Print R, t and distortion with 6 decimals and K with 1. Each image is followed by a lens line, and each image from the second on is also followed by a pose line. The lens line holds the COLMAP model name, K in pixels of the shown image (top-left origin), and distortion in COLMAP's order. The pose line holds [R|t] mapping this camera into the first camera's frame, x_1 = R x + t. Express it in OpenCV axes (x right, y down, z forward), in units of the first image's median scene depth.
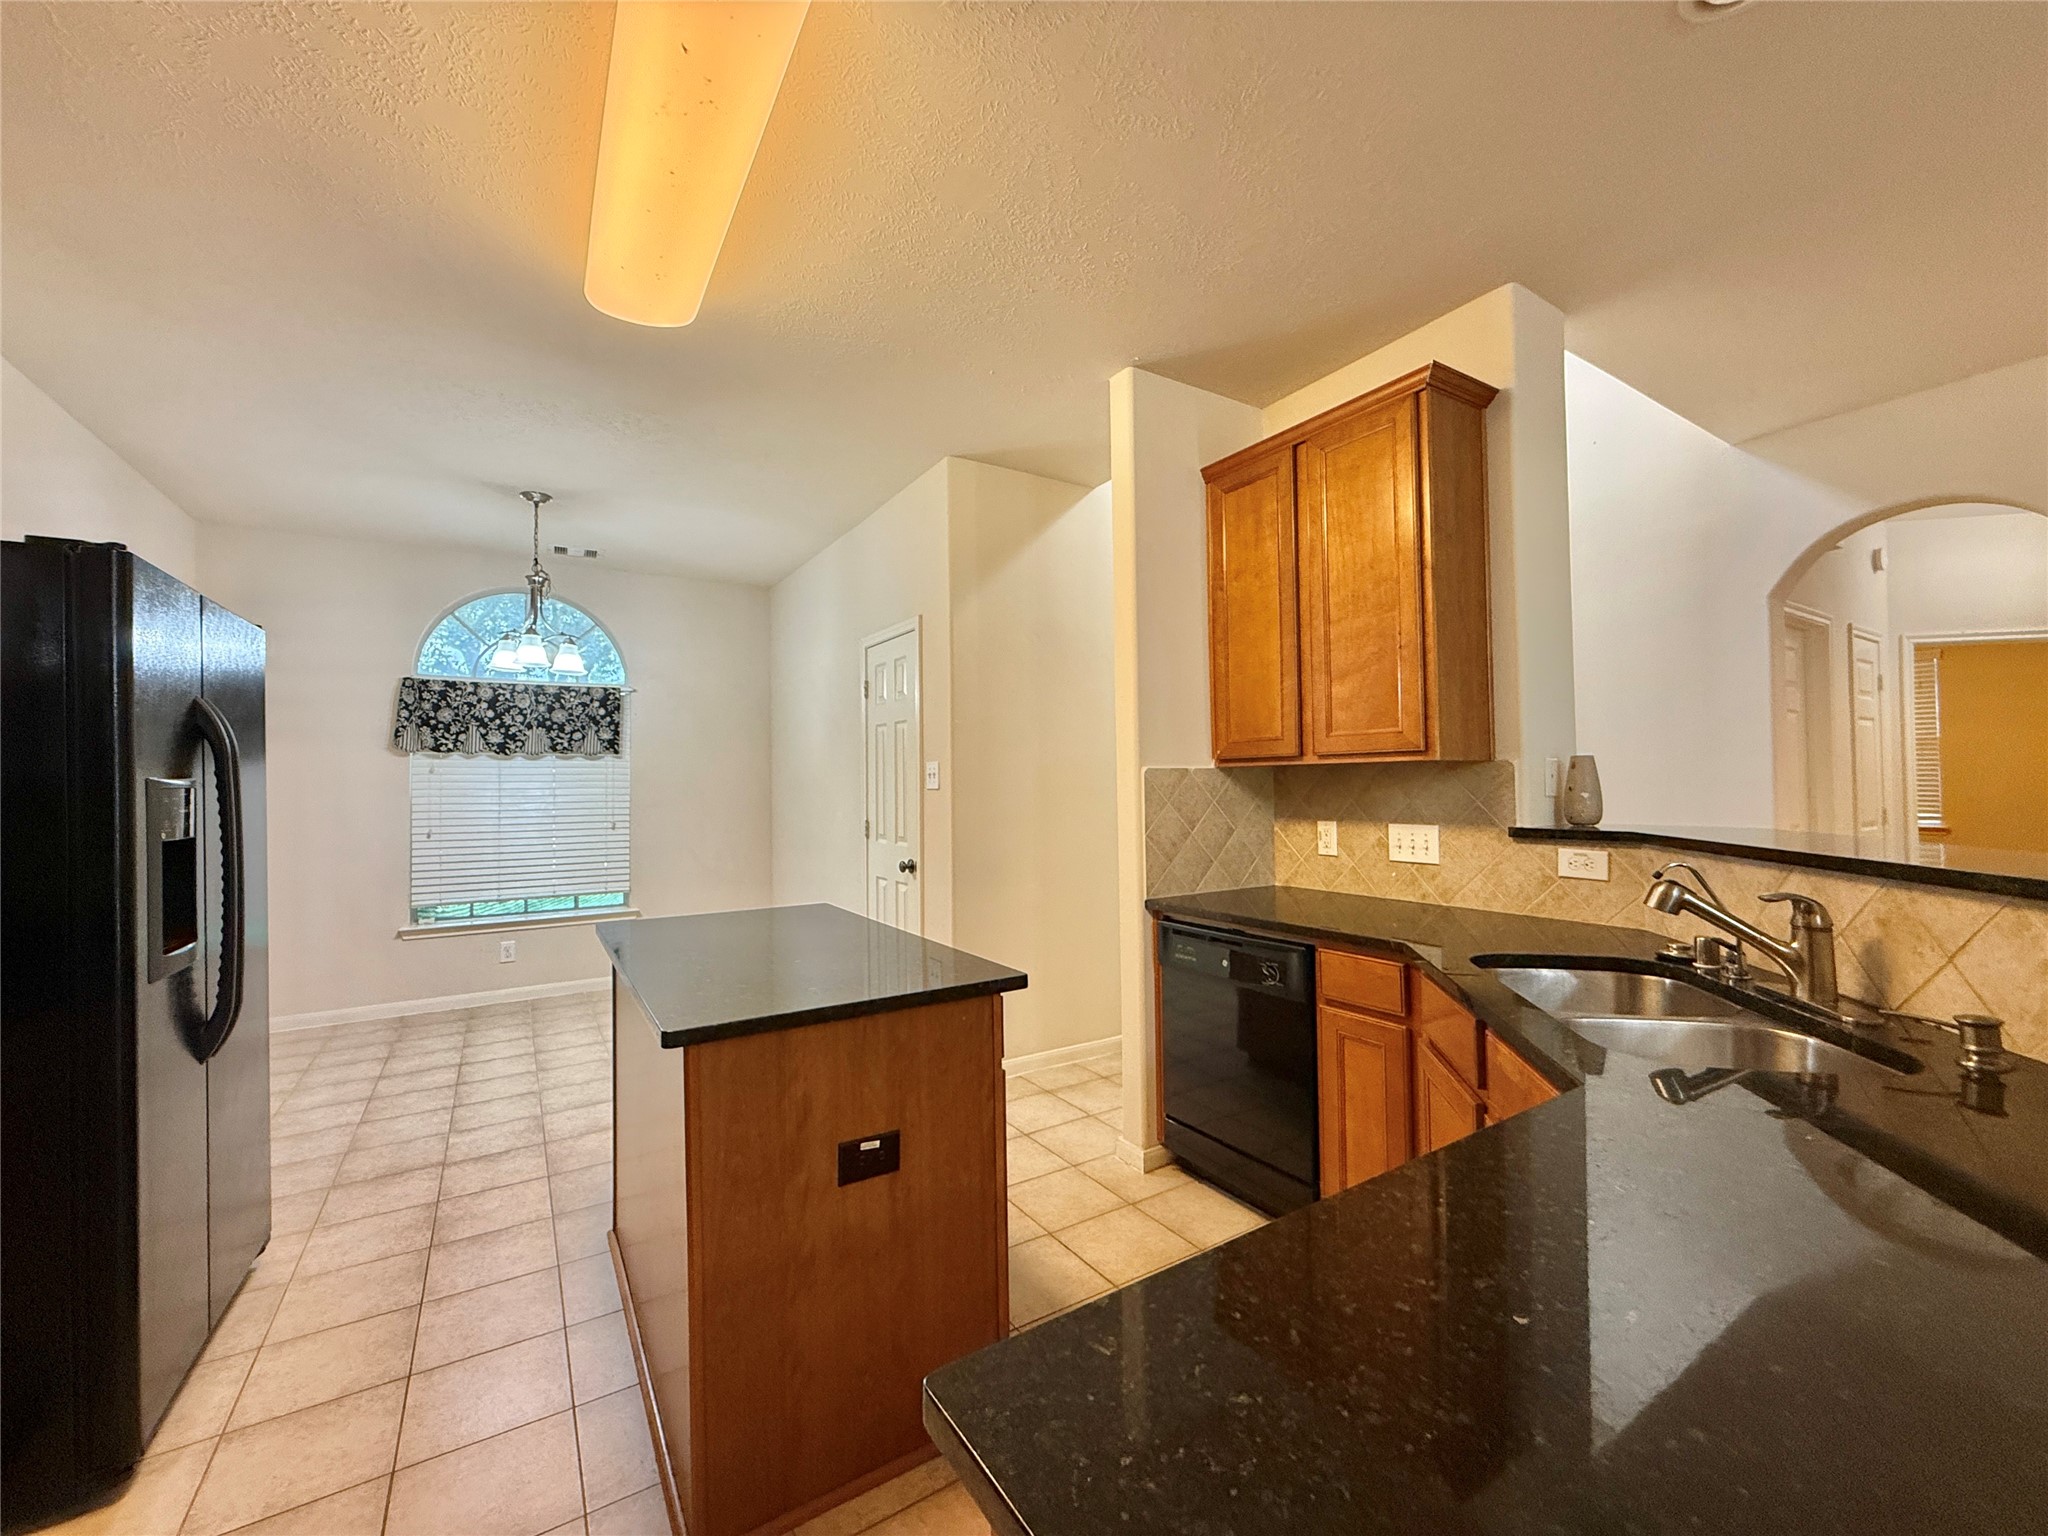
lens RADIAL K [[817.0, 0, 1020.3], [0, 817.0, 766.7], [0, 0, 1]] dist [-0.001796, 0.000661]
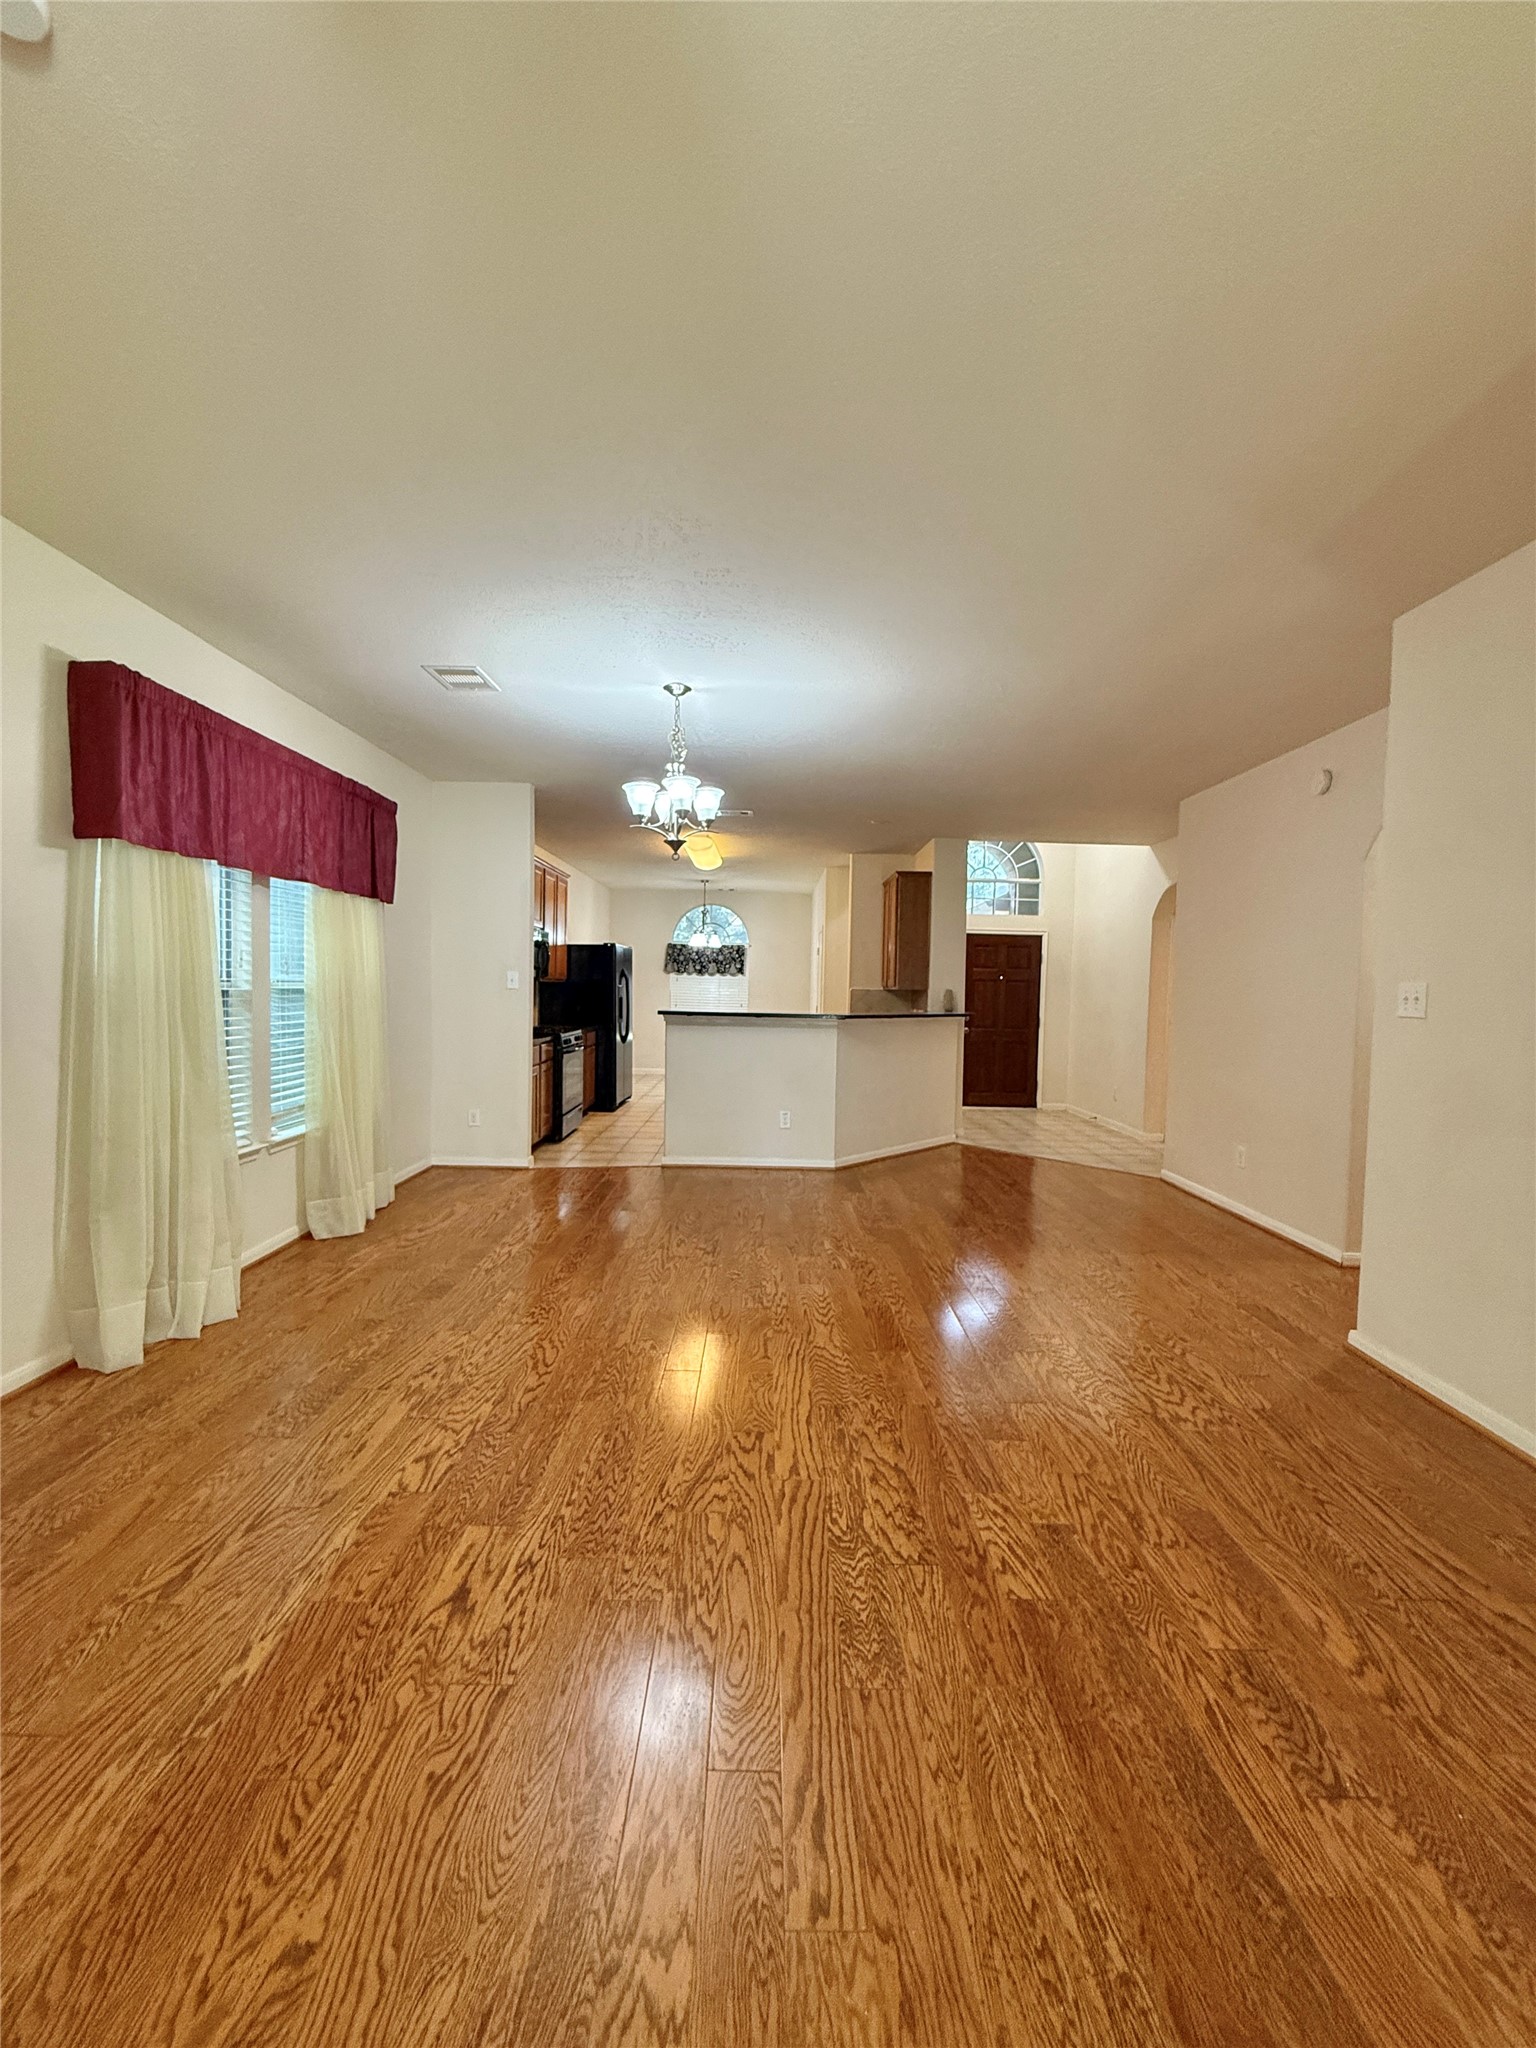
lens RADIAL K [[817.0, 0, 770.4], [0, 817.0, 1020.0], [0, 0, 1]] dist [-0.001796, 0.000661]
pose [[0.848363, 0.052497, -0.526806, 1.452163], [-0.020667, 0.997597, 0.066131, -0.075547], [0.529012, -0.045216, 0.847409, -1.673741]]
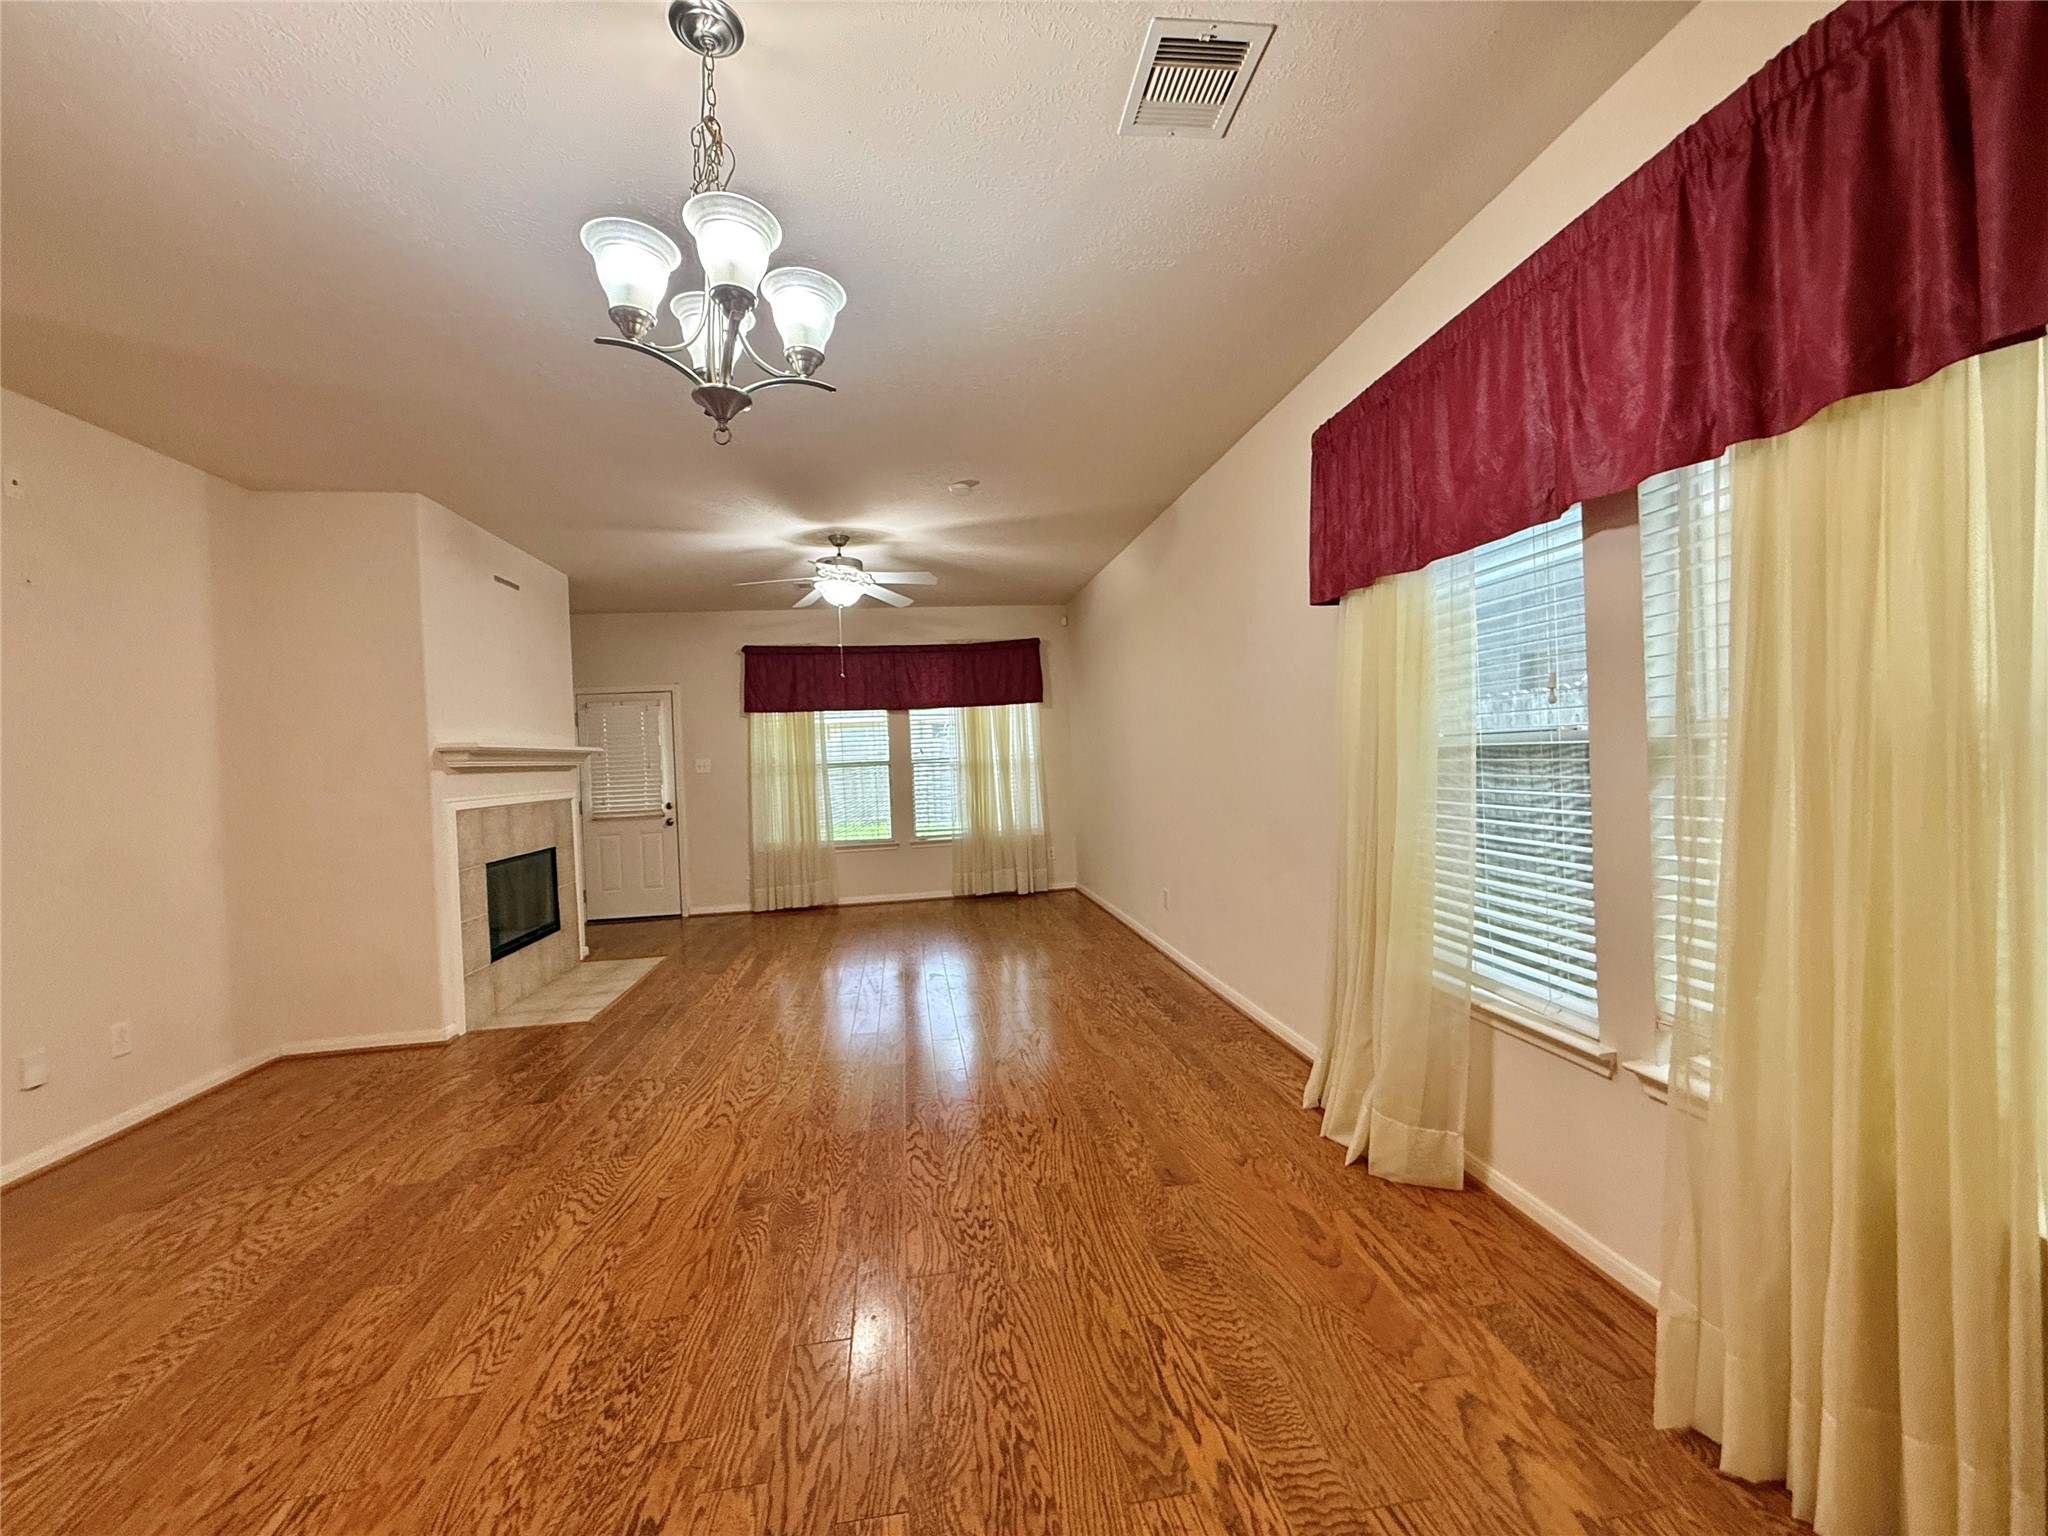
lens RADIAL K [[817.0, 0, 1020.3], [0, 817.0, 766.7], [0, 0, 1]] dist [-0.001796, 0.000661]
pose [[-0.912194, 0.045965, 0.407172, 0.209741], [0.044177, 0.998928, -0.013798, -0.012560], [-0.407370, 0.005401, -0.913247, -0.191898]]
